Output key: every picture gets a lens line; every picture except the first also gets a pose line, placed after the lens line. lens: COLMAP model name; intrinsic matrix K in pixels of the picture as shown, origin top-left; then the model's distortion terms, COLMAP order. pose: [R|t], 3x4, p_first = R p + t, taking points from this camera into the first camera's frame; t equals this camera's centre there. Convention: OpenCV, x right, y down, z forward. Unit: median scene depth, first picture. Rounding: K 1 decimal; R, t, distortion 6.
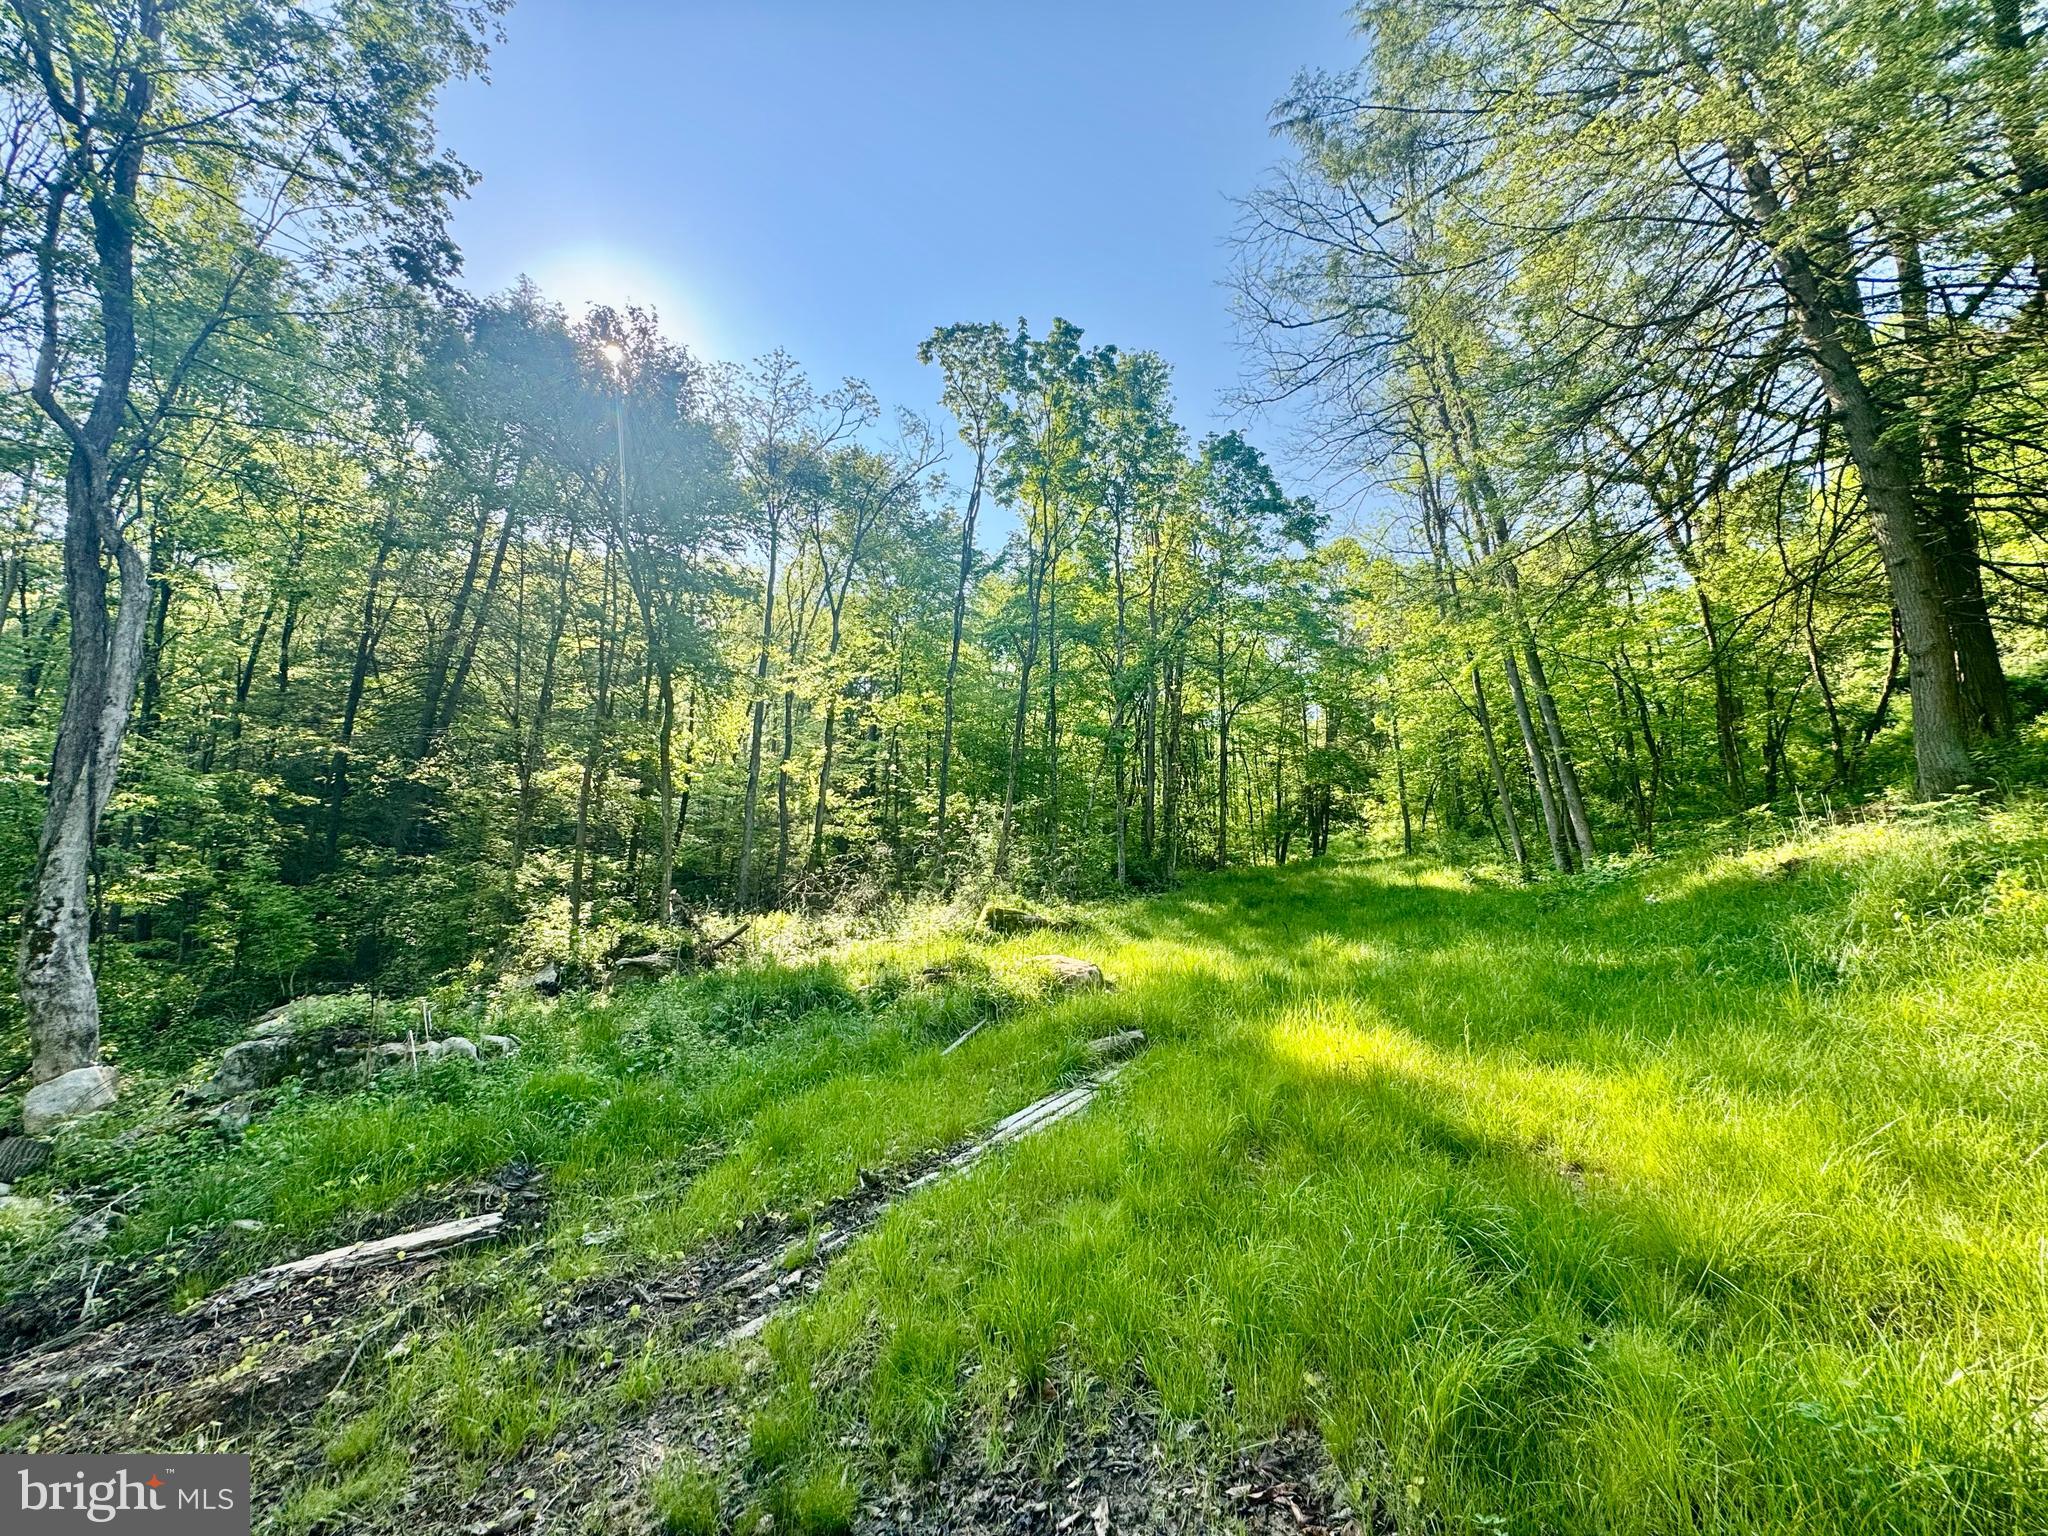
lens RADIAL K [[817.4, 0, 1024.0], [0, 817.4, 768.0], [0, 0, 1]] dist [0.000597, 0.000073]
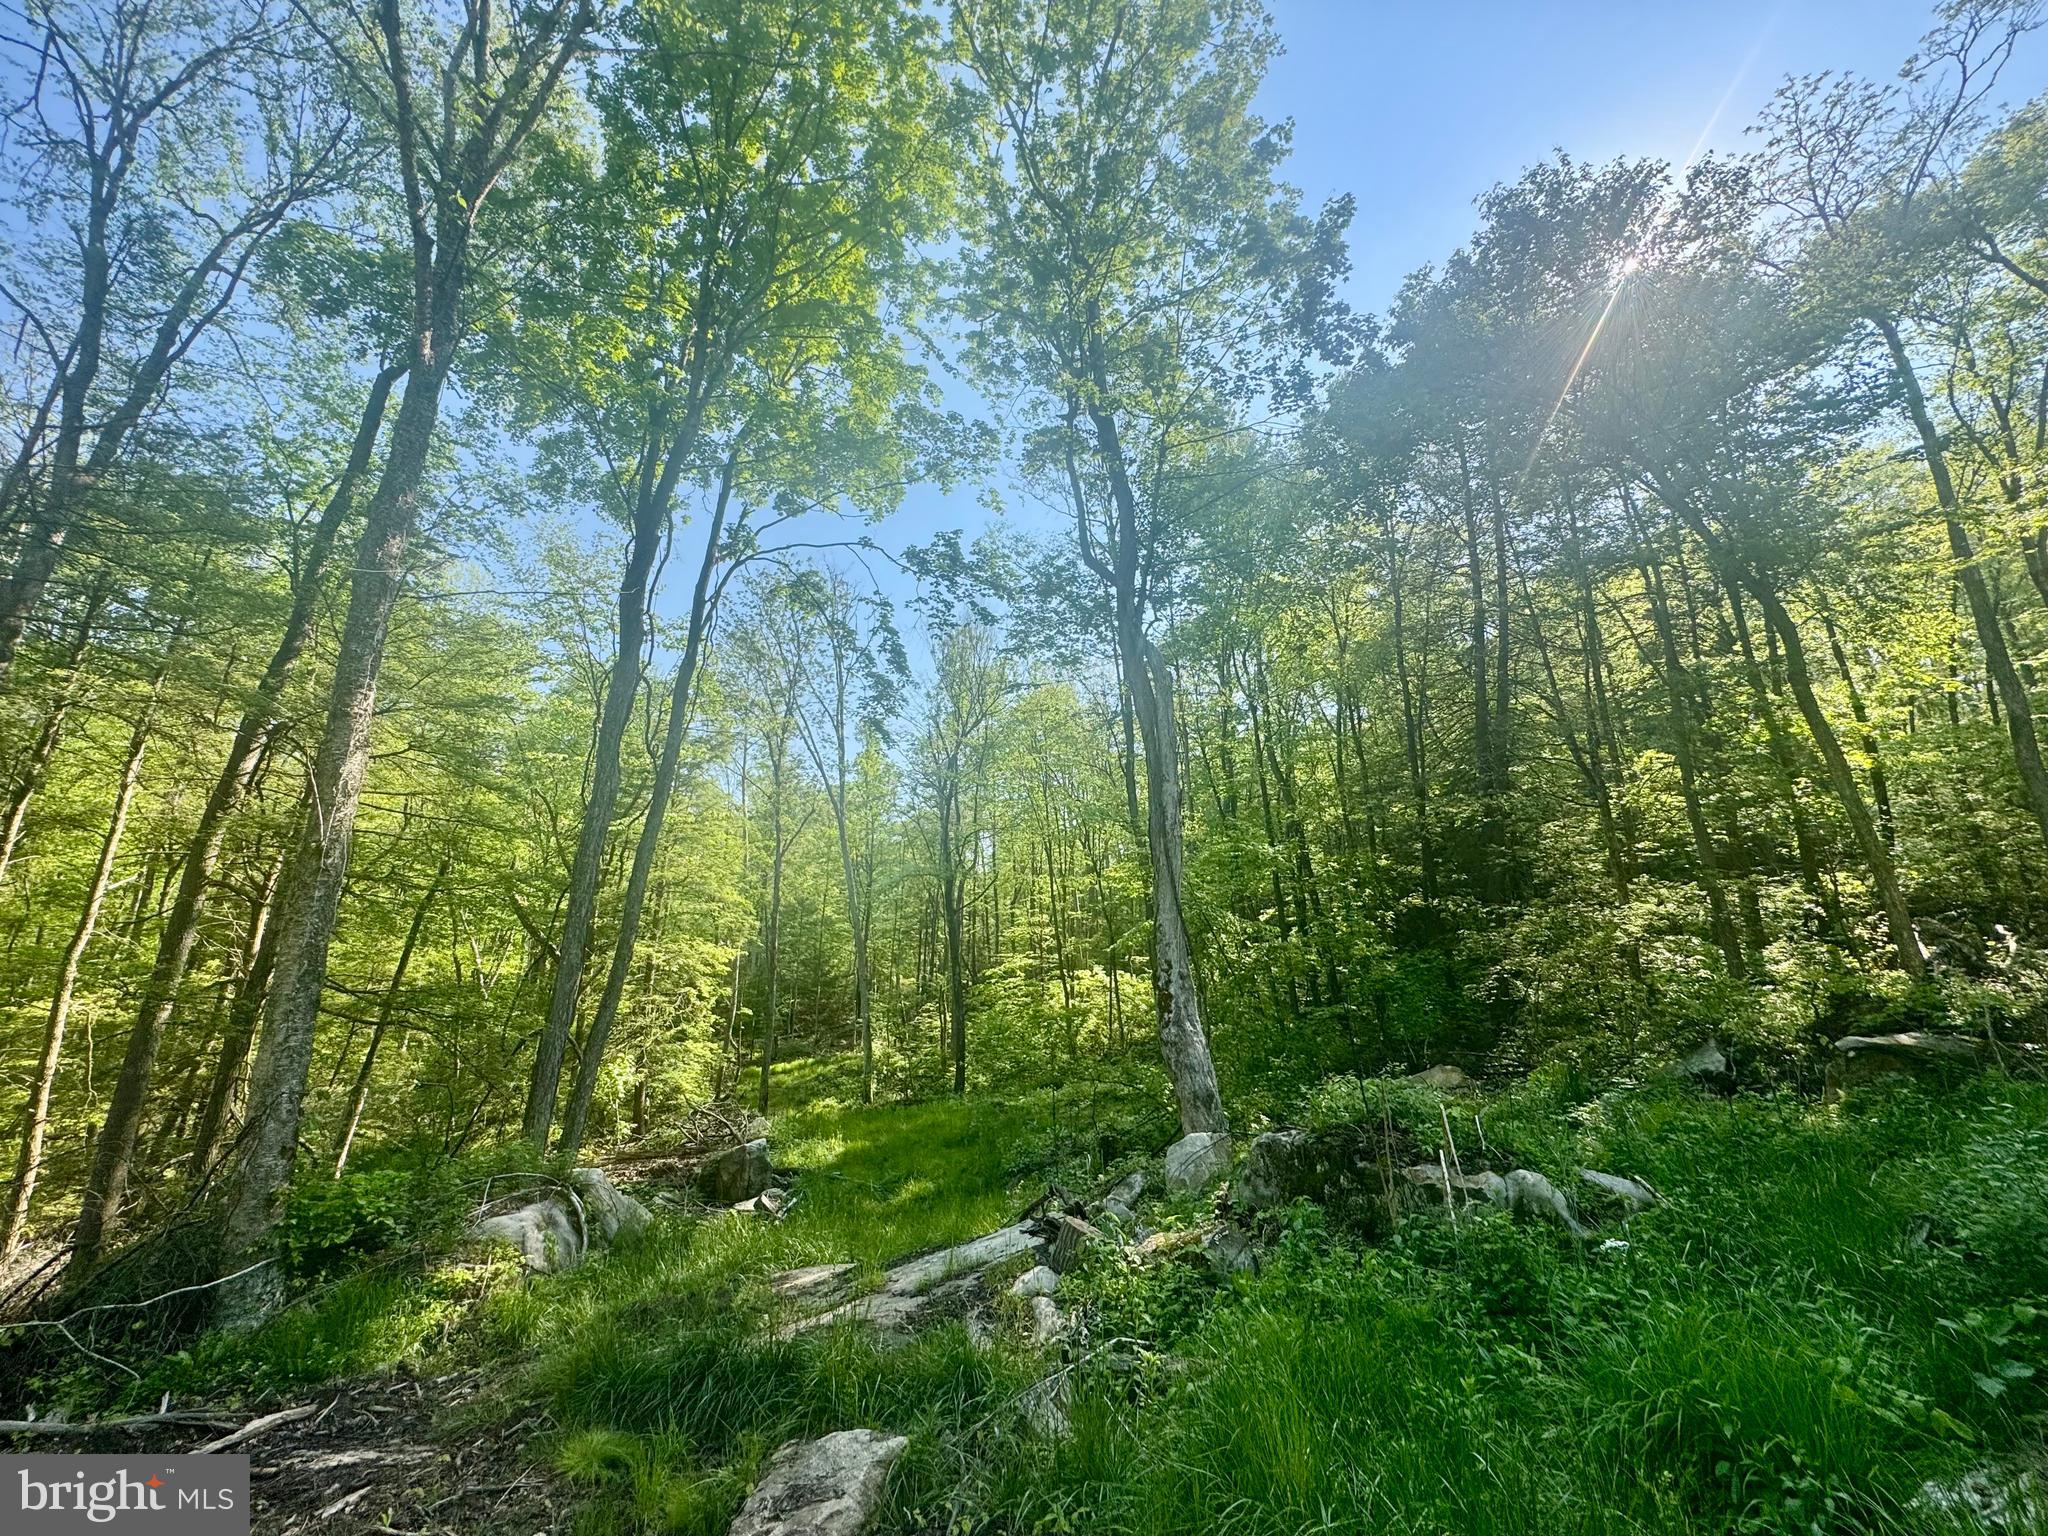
lens RADIAL K [[817.4, 0, 1024.0], [0, 817.4, 768.0], [0, 0, 1]] dist [0.000597, 0.000073]
pose [[0.347177, -0.258205, -0.901553, -0.083858], [0.187400, 0.961061, -0.203083, 0.039847], [0.918885, -0.098445, 0.382046, 0.178046]]
